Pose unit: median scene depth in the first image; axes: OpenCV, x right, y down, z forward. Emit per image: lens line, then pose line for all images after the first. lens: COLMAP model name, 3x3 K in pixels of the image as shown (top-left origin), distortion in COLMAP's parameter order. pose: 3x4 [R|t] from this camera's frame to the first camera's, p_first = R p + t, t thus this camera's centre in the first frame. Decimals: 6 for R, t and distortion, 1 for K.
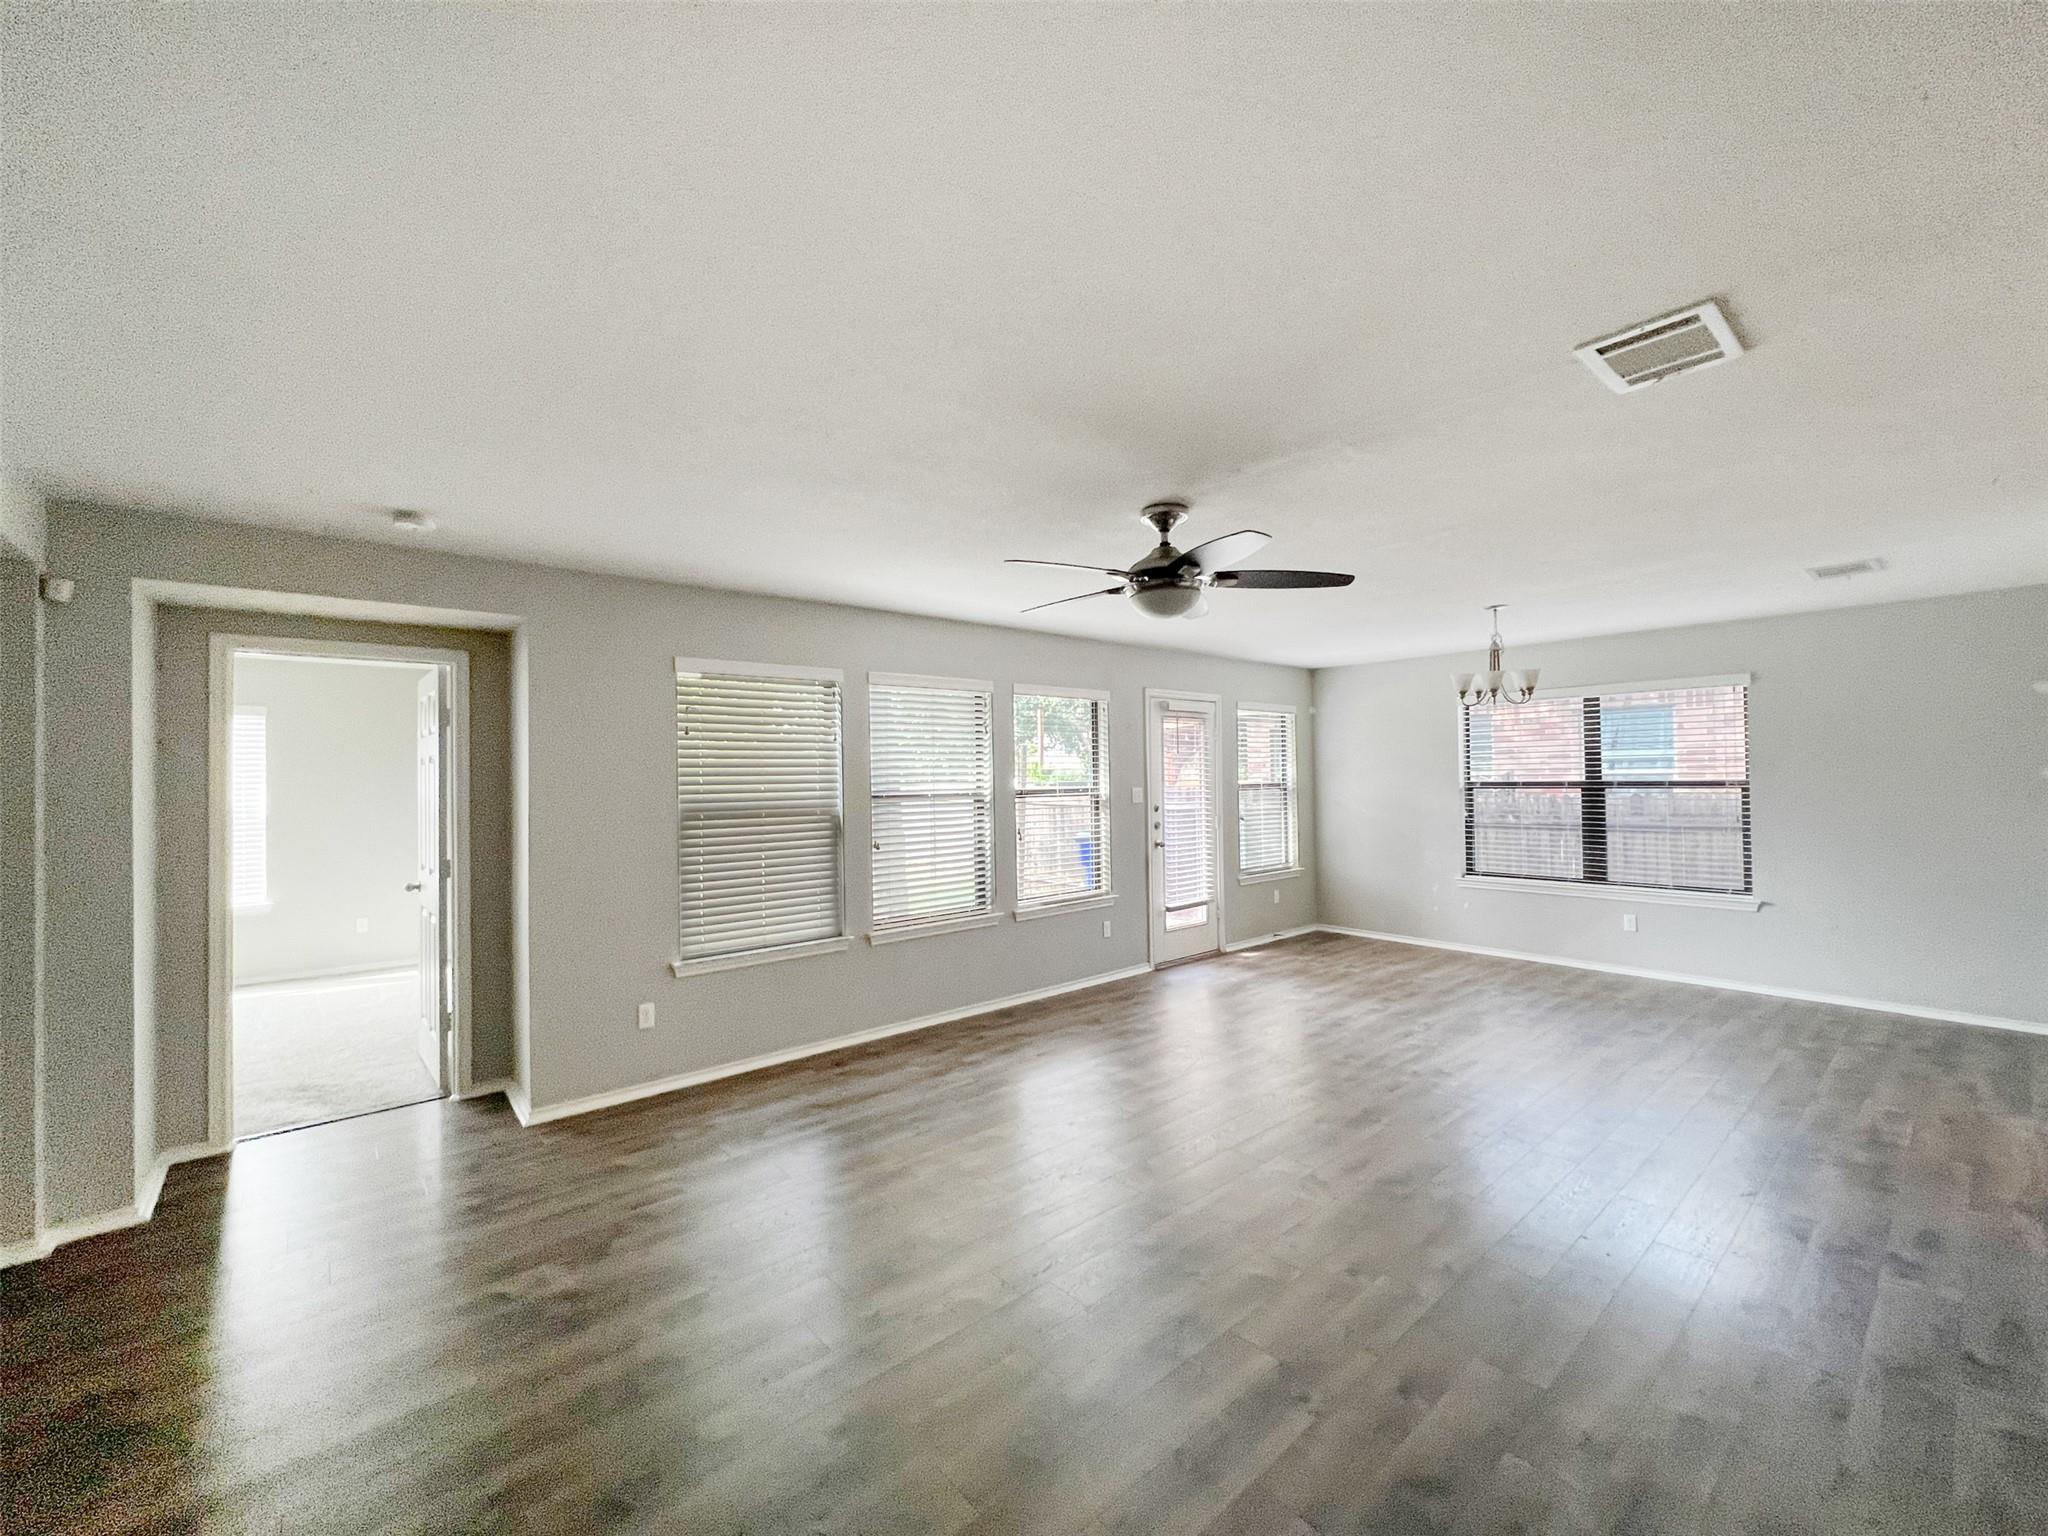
lens RADIAL K [[846.9, 0, 1016.4], [0, 846.9, 780.2], [0, 0, 1]] dist [-0.000100, 0.000659]
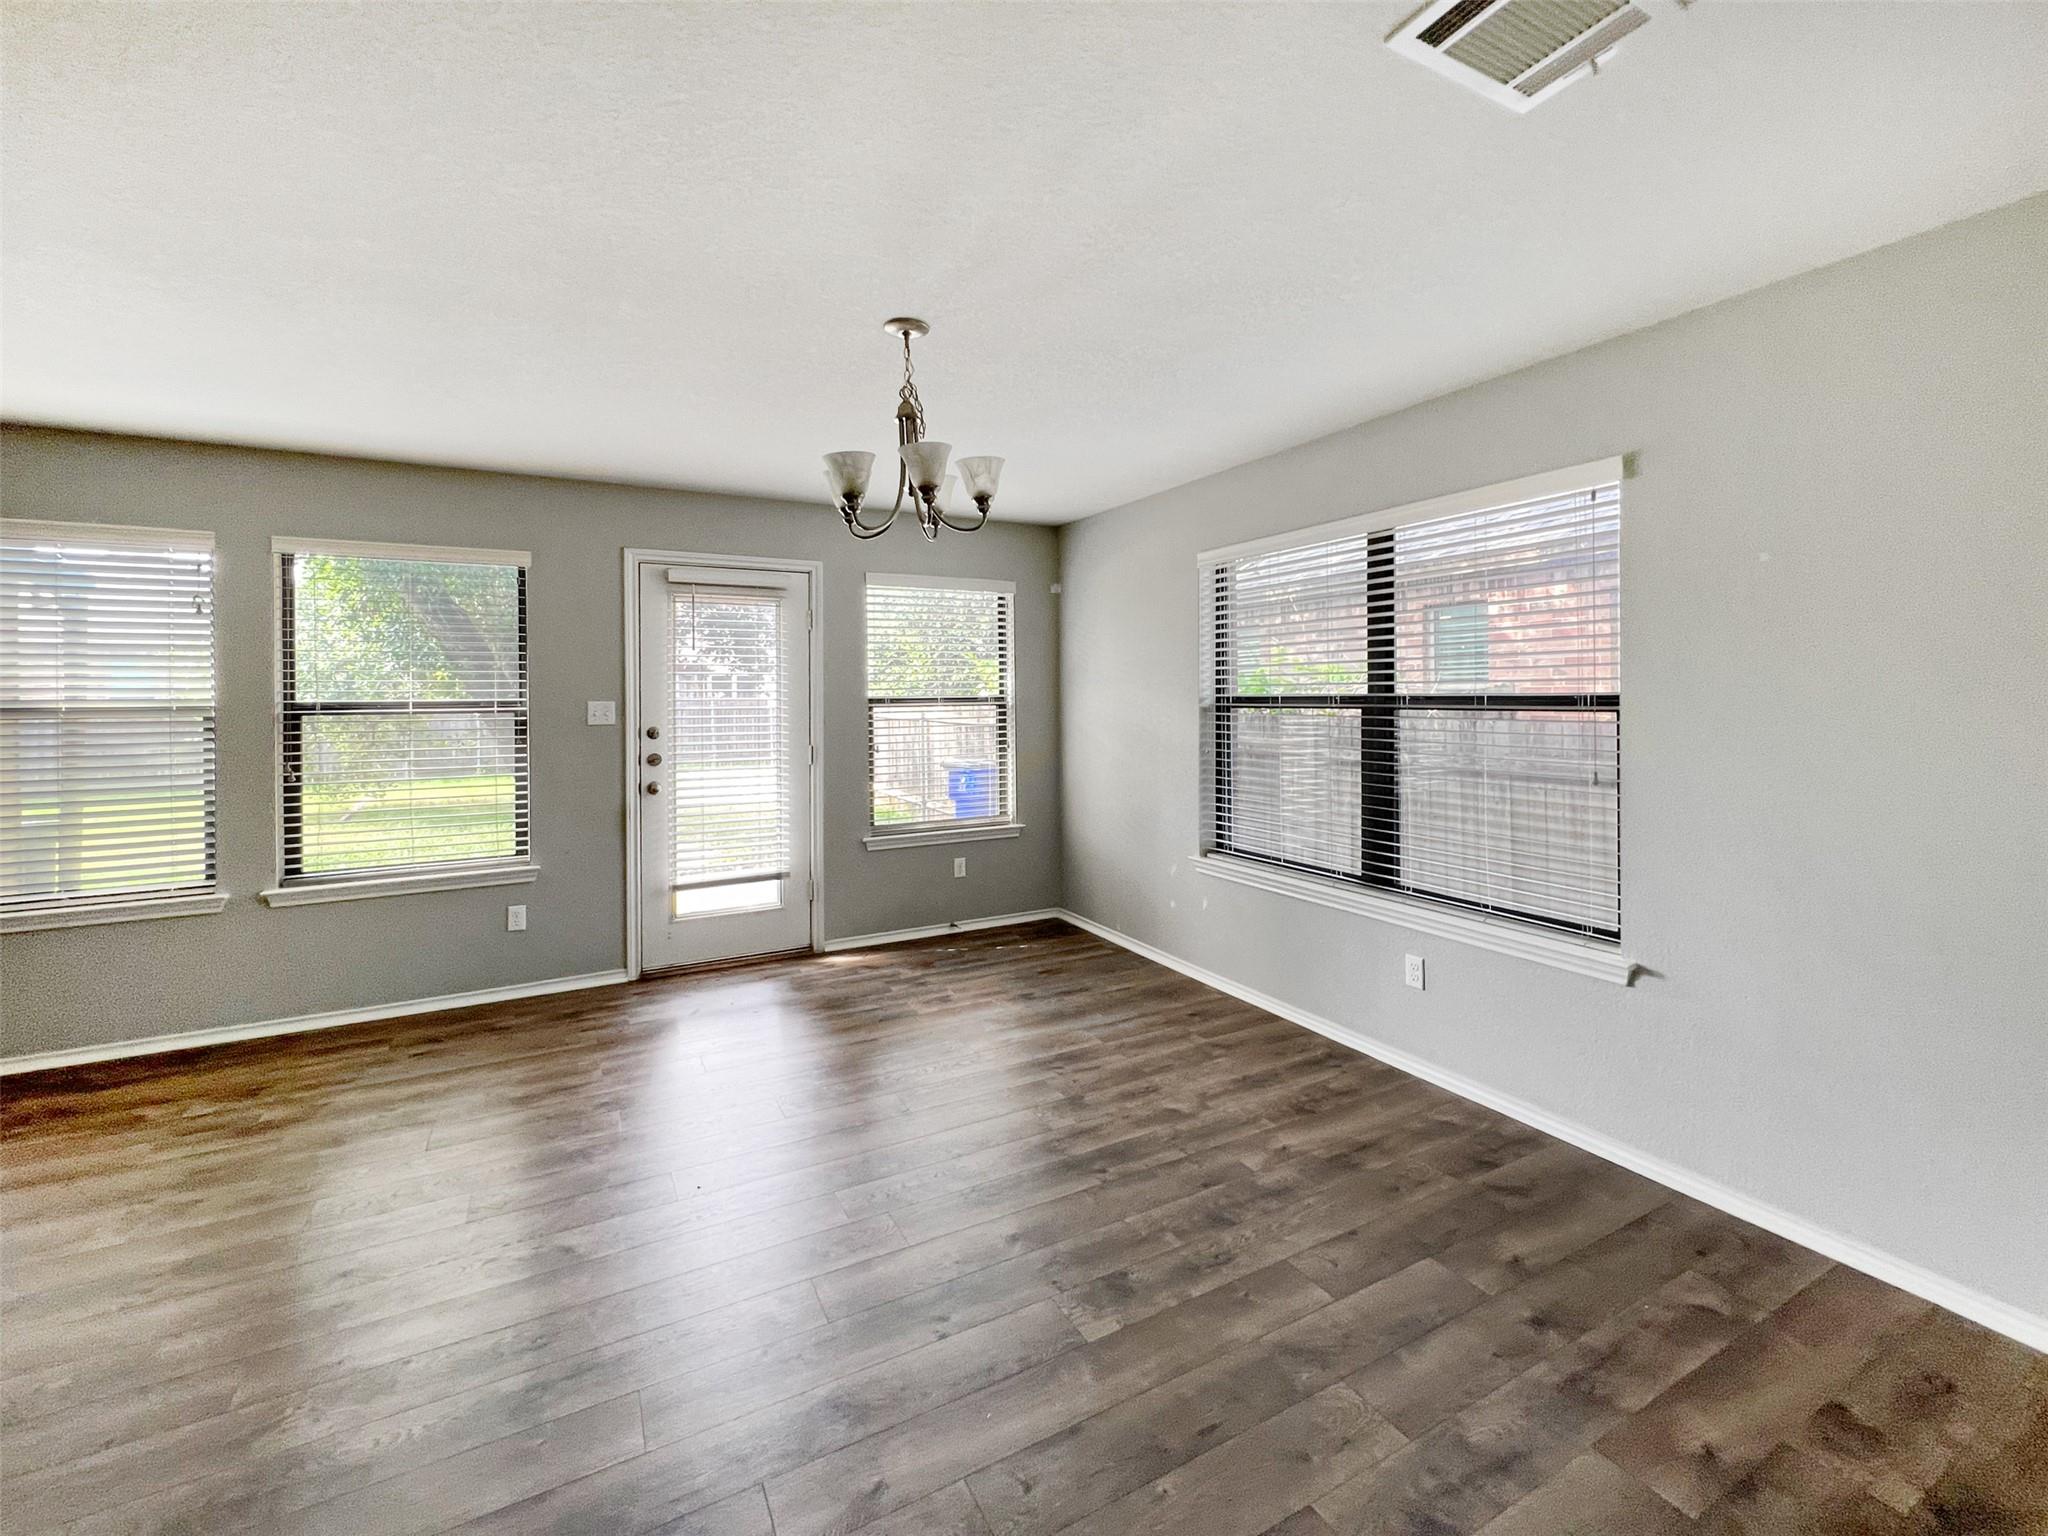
lens RADIAL K [[833.1, 0, 1022.6], [0, 833.1, 710.8], [0, 0, 1]] dist [-0.000127, 0.000086]
pose [[0.971857, 0.010690, -0.235327, 0.589718], [-0.006090, 0.999776, 0.020269, 0.001413], [0.235491, -0.018265, 0.971705, 0.439887]]
